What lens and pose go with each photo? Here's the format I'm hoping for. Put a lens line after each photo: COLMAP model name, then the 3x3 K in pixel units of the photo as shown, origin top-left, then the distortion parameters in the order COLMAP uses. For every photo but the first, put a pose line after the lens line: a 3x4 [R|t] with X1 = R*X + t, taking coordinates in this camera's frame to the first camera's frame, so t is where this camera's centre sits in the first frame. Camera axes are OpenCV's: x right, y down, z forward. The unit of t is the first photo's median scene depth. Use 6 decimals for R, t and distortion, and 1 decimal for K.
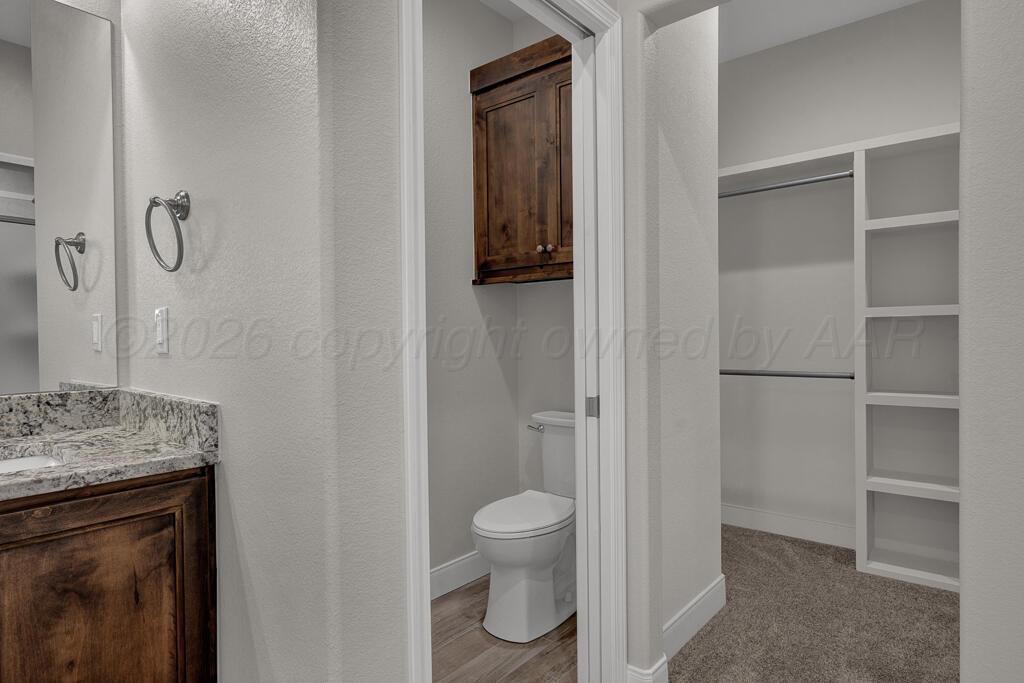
lens RADIAL K [[580.9, 0, 513.8], [0, 580.9, 344.9], [0, 0, 1]] dist [-0.005074, -0.000764]
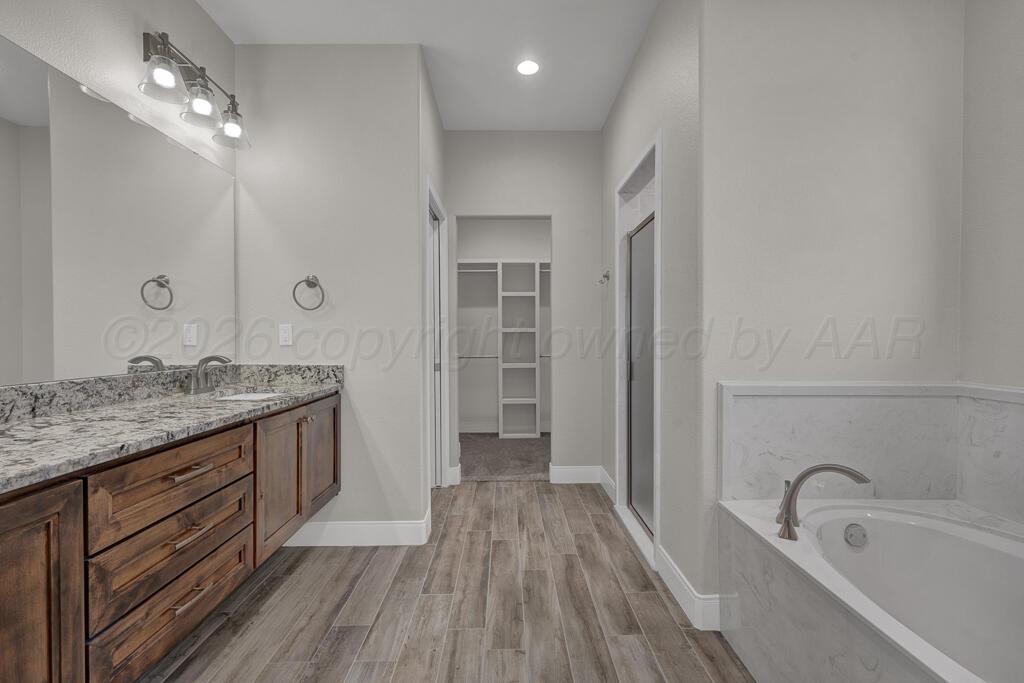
lens RADIAL K [[466.3, 0, 513.2], [0, 466.3, 345.2], [0, 0, 1]] dist [0.004694, 0.001854]
pose [[0.754632, -0.000932, 0.656147, -0.629509], [0.004999, 0.999978, -0.004328, 0.014572], [-0.656129, 0.006546, 0.754620, -0.491483]]
